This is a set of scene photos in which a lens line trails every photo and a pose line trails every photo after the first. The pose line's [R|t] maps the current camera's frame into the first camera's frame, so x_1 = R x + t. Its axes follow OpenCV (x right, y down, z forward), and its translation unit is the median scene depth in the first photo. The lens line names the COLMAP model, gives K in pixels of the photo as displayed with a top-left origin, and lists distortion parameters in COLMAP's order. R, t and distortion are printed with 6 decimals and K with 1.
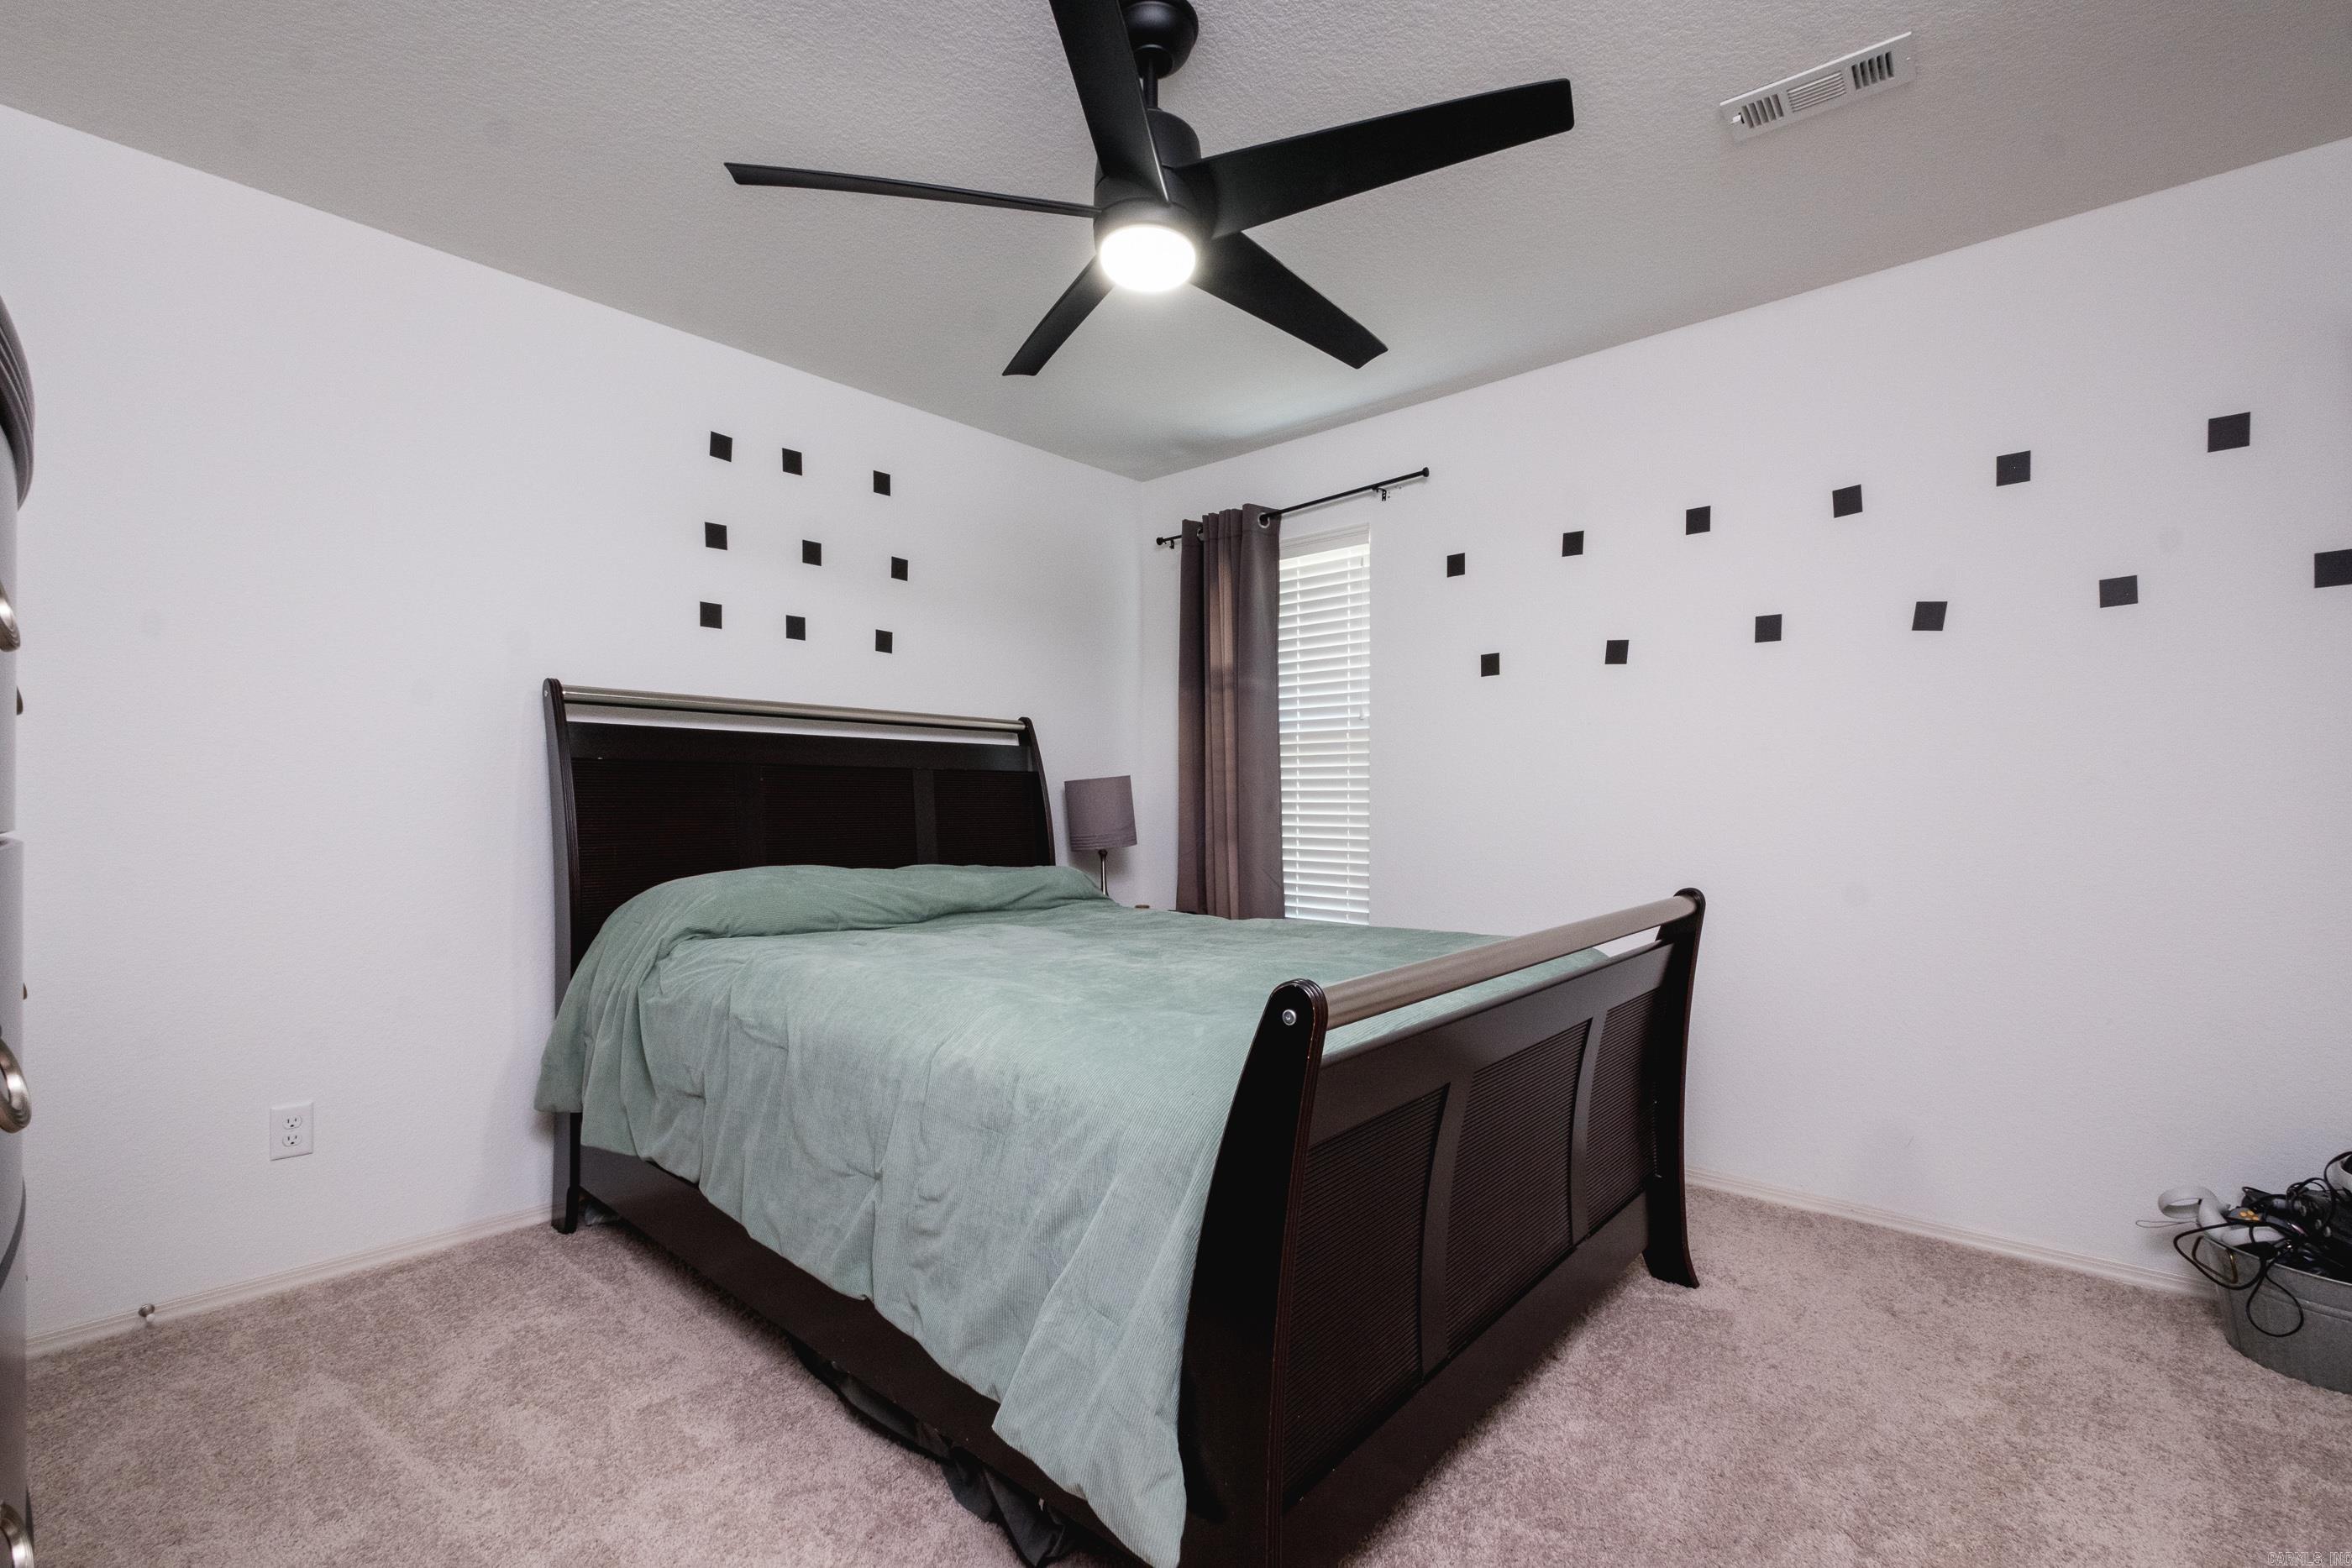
lens RADIAL K [[1024.6, 0, 1138.3], [0, 1024.6, 816.3], [0, 0, 1]] dist [0.007528, -0.004468]
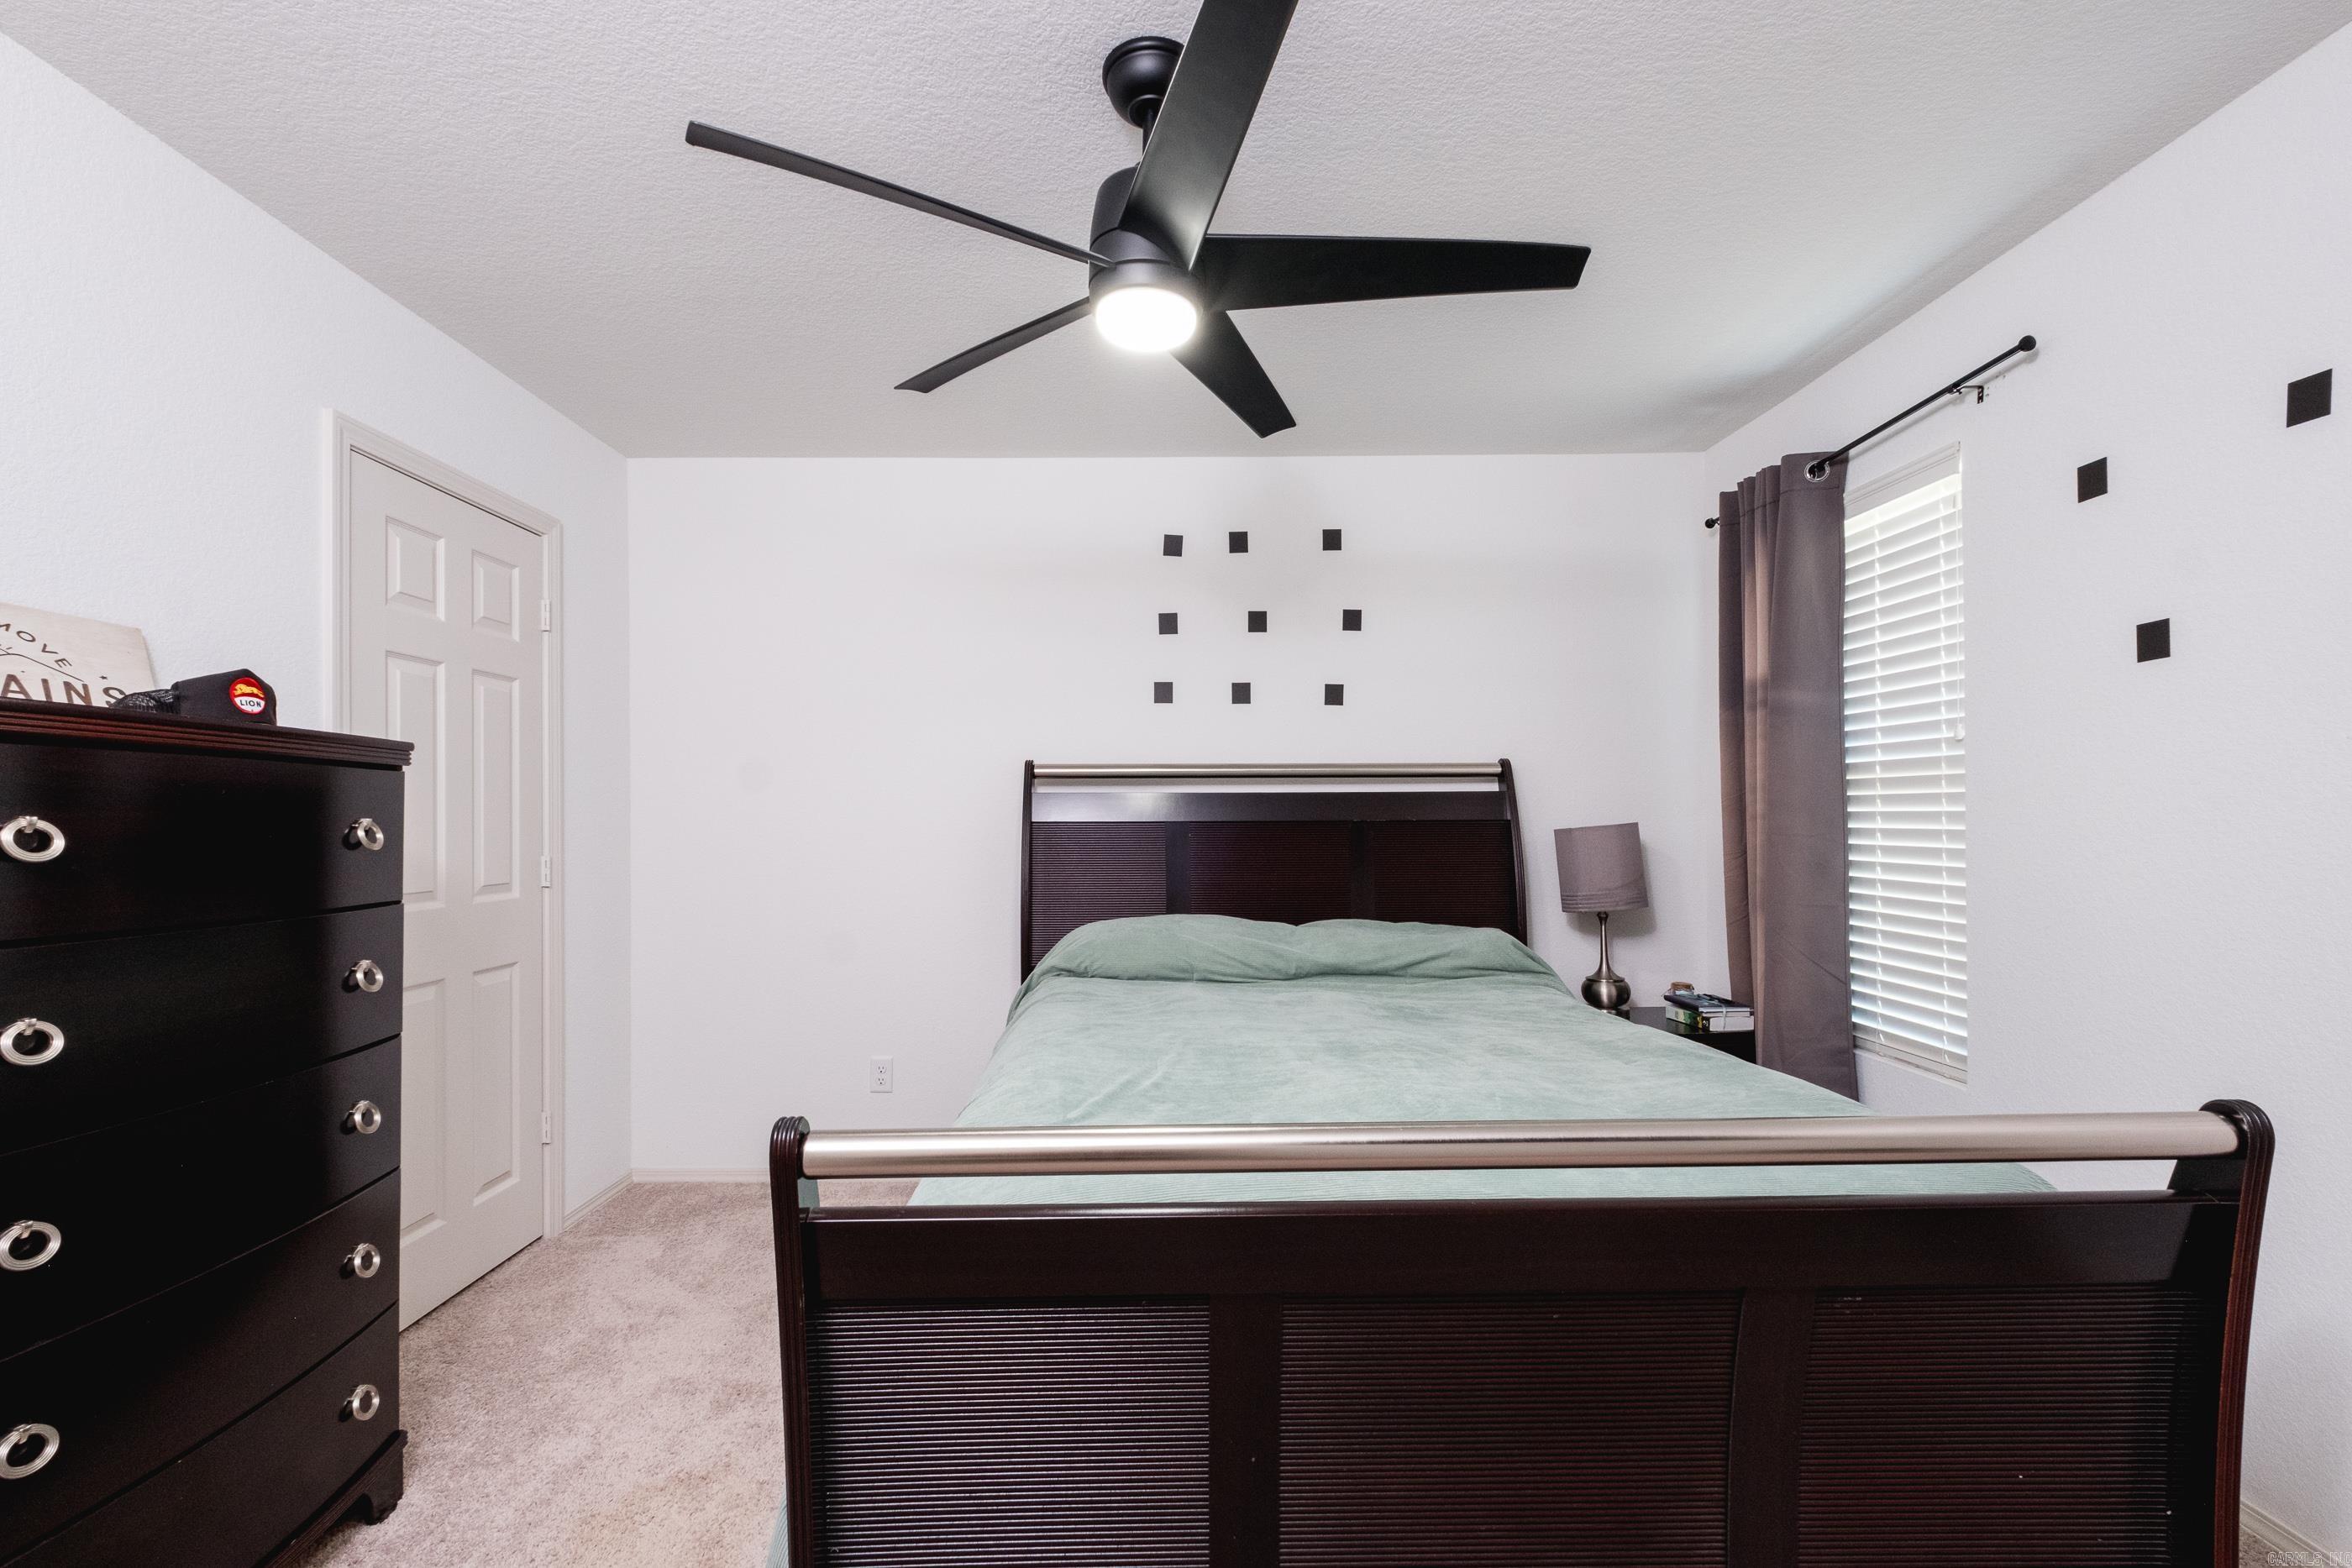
lens RADIAL K [[1024.6, 0, 1192.9], [0, 1024.6, 808.4], [0, 0, 1]] dist [0.007528, -0.004468]
pose [[0.679772, -0.008090, -0.733378, 0.360342], [-0.004284, 0.999878, -0.015001, -0.038377], [0.733411, 0.013339, 0.679655, 0.190968]]
